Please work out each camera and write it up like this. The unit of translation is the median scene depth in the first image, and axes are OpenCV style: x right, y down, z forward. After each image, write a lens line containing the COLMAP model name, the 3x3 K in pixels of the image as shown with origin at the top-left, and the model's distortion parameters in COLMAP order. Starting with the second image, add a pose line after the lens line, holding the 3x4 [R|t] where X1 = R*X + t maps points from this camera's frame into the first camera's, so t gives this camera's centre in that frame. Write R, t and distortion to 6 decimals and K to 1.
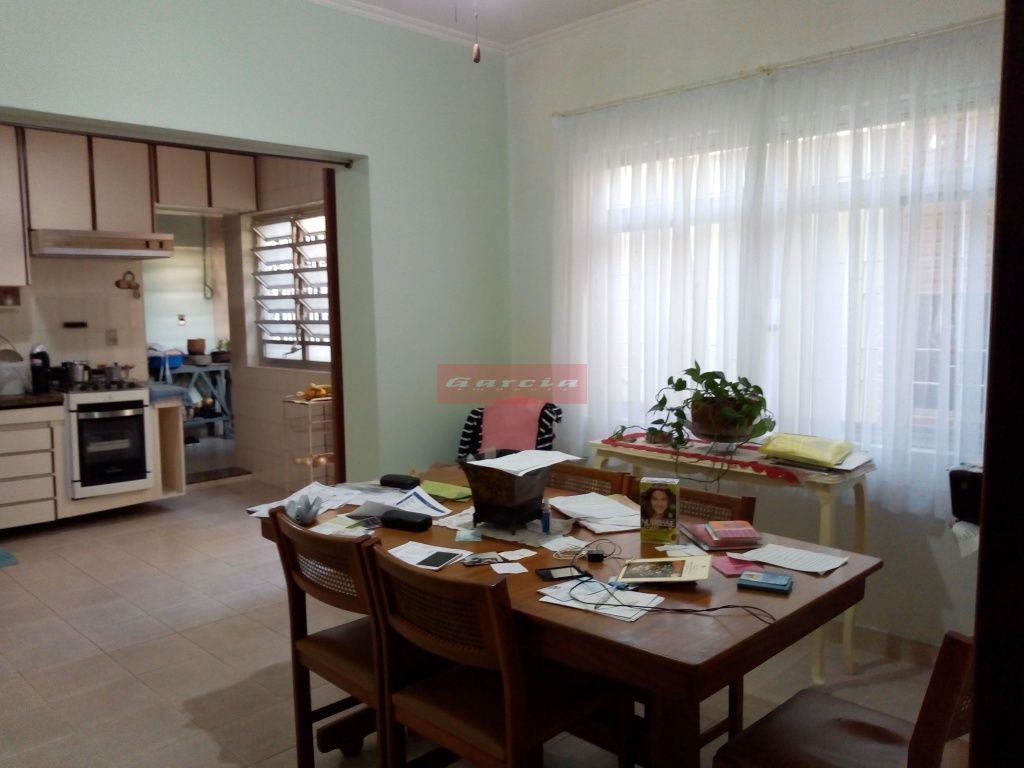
lens RADIAL K [[826.5, 0, 511.2], [0, 826.5, 387.4], [0, 0, 1]] dist [0.025273, -0.062439]
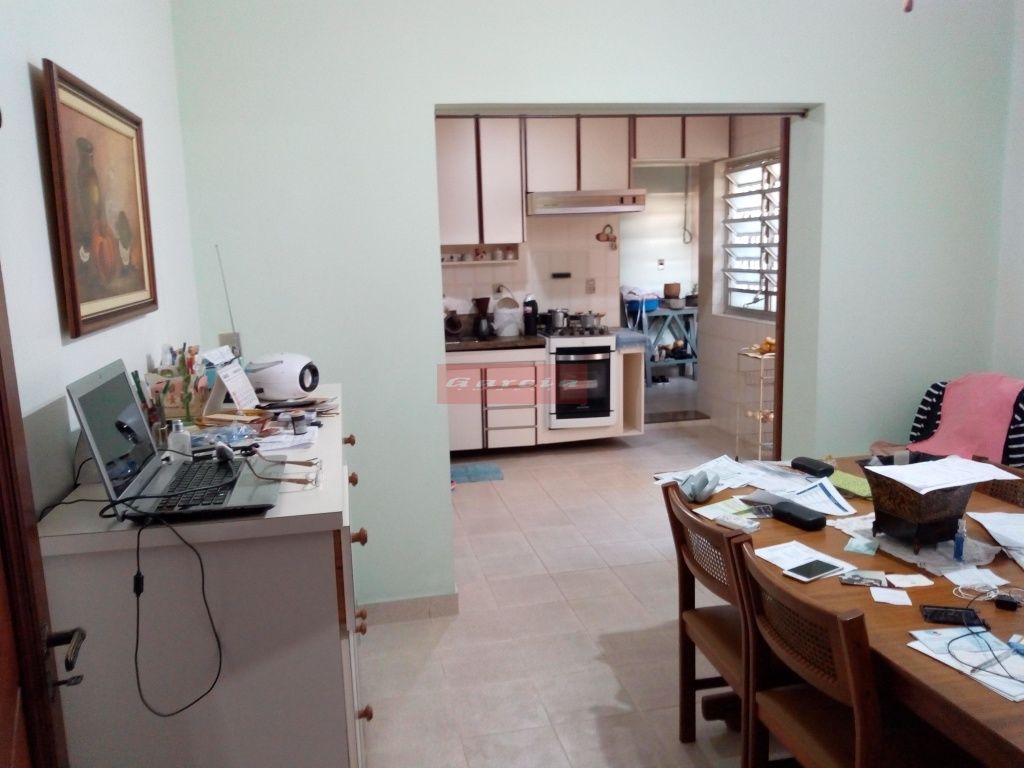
lens RADIAL K [[826.5, 0, 508.9], [0, 826.5, 385.6], [0, 0, 1]] dist [0.025273, -0.062439]
pose [[0.829978, 0.081342, -0.551834, 0.056068], [-0.034167, 0.994866, 0.095257, -0.034265], [0.556749, -0.060207, 0.828496, 0.016862]]
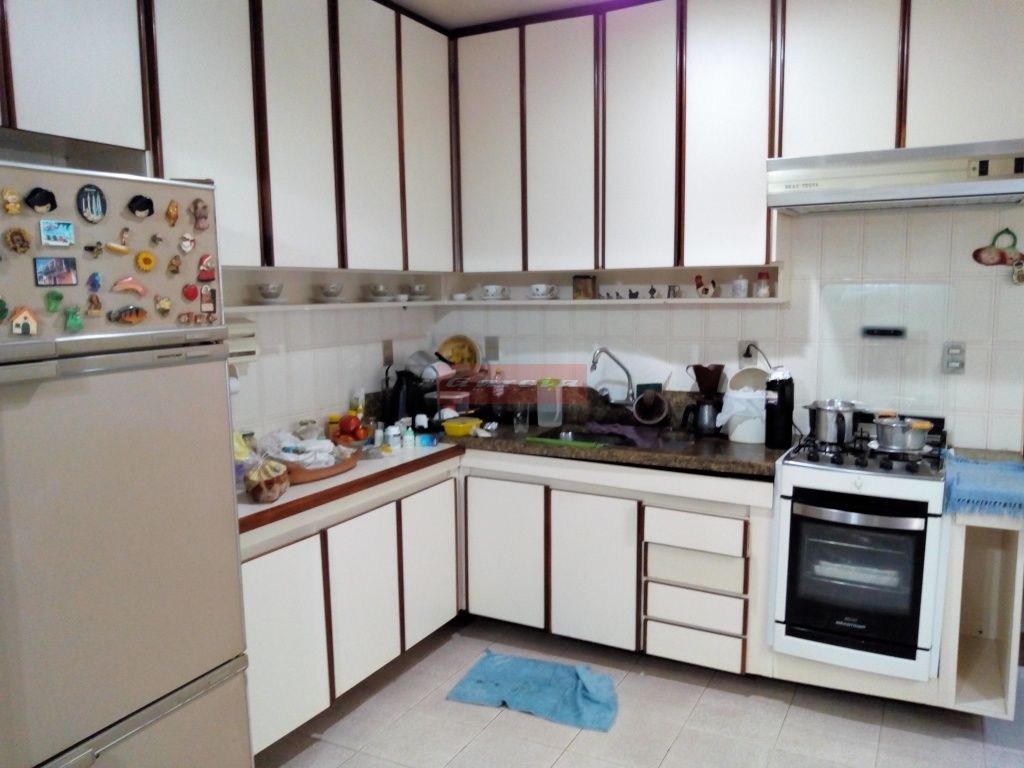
lens RADIAL K [[826.5, 0, 511.2], [0, 826.5, 380.3], [0, 0, 1]] dist [0.025273, -0.062439]
pose [[0.291754, 0.122882, -0.948567, -0.076323], [-0.084252, 0.991160, 0.102486, -0.088982], [0.952775, 0.050018, 0.299528, 0.670826]]
